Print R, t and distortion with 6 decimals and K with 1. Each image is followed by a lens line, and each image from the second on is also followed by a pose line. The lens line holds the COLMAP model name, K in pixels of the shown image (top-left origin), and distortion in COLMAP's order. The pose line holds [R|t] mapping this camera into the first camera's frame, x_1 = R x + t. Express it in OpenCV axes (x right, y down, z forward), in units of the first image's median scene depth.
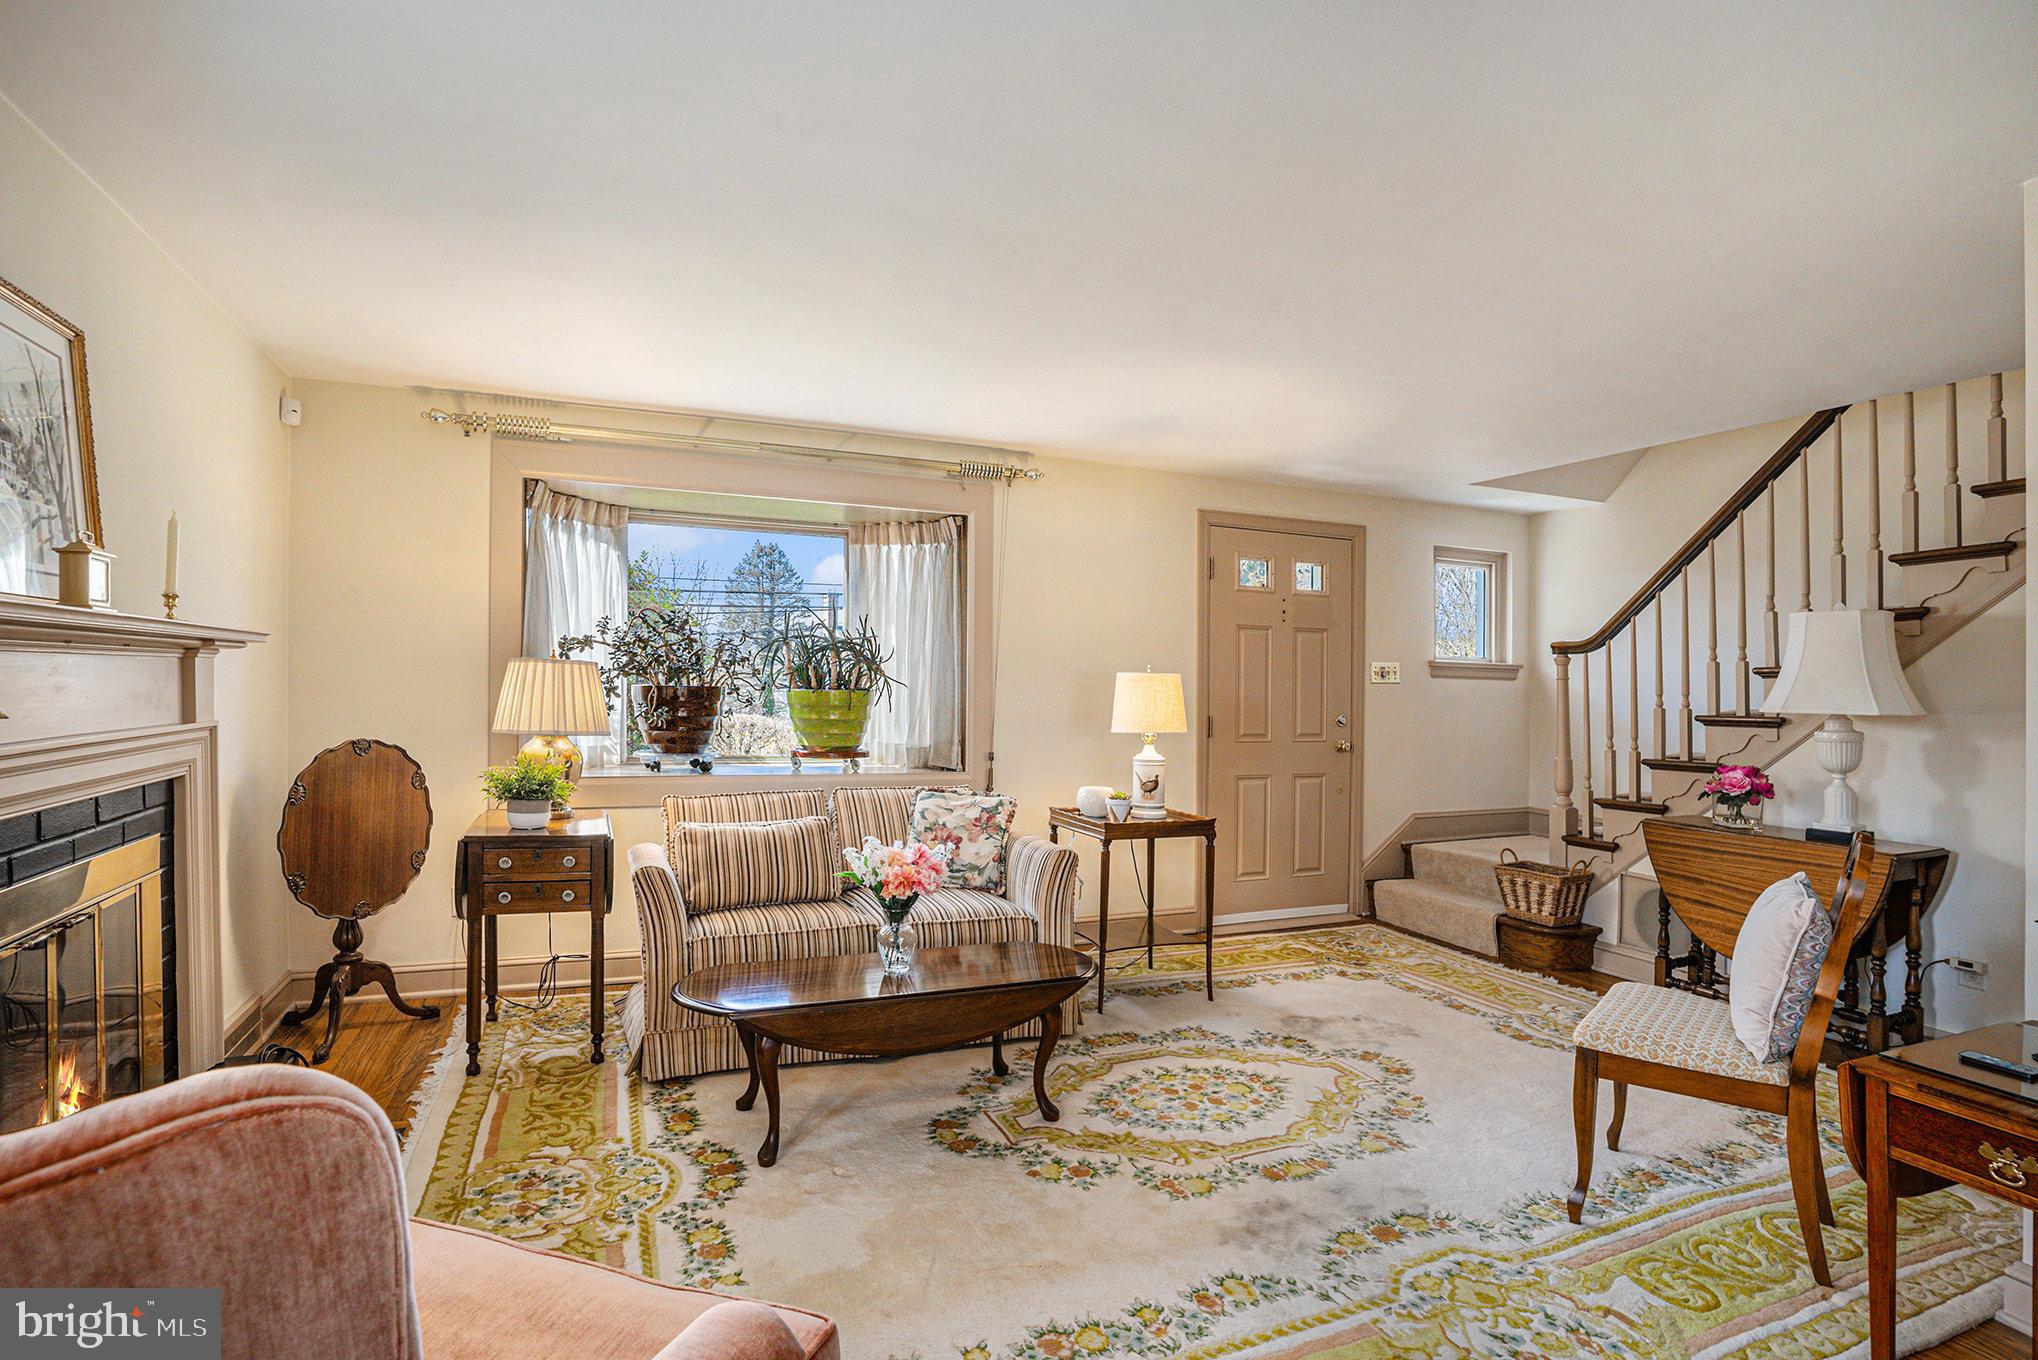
lens RADIAL K [[1018.5, 0, 1011.1], [0, 1018.5, 704.6], [0, 0, 1]] dist [-0.090371, 0.046400]
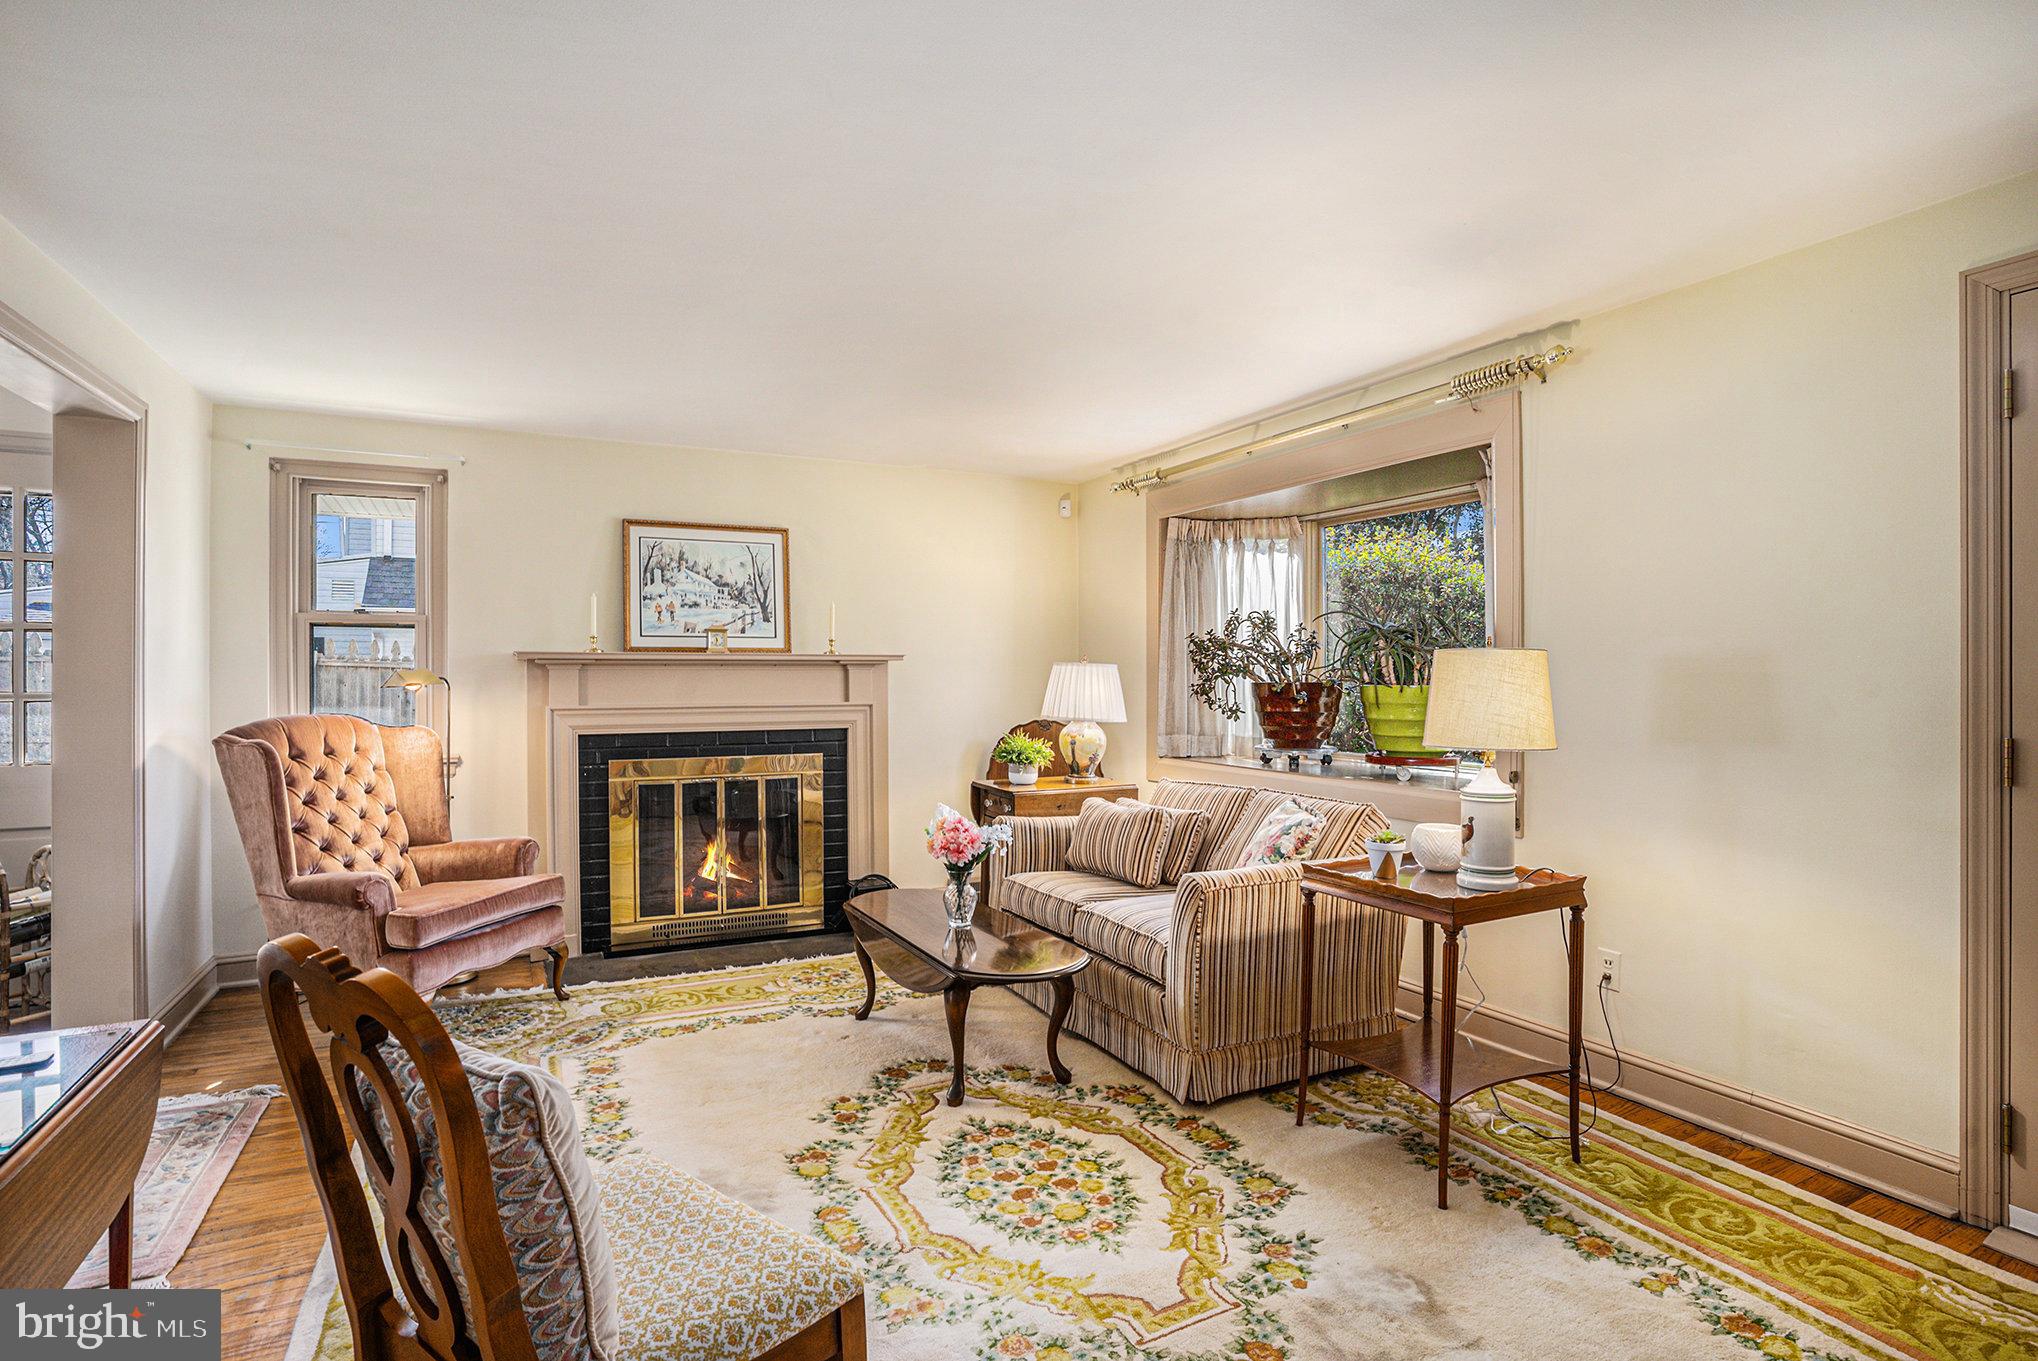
lens RADIAL K [[1018.5, 0, 1011.1], [0, 1018.5, 705.1], [0, 0, 1]] dist [-0.090371, 0.046400]
pose [[0.056757, 0.013006, -0.998303, 0.925629], [-0.010955, 0.999863, 0.012403, -0.004654], [0.998328, 0.010233, 0.056892, 0.872749]]
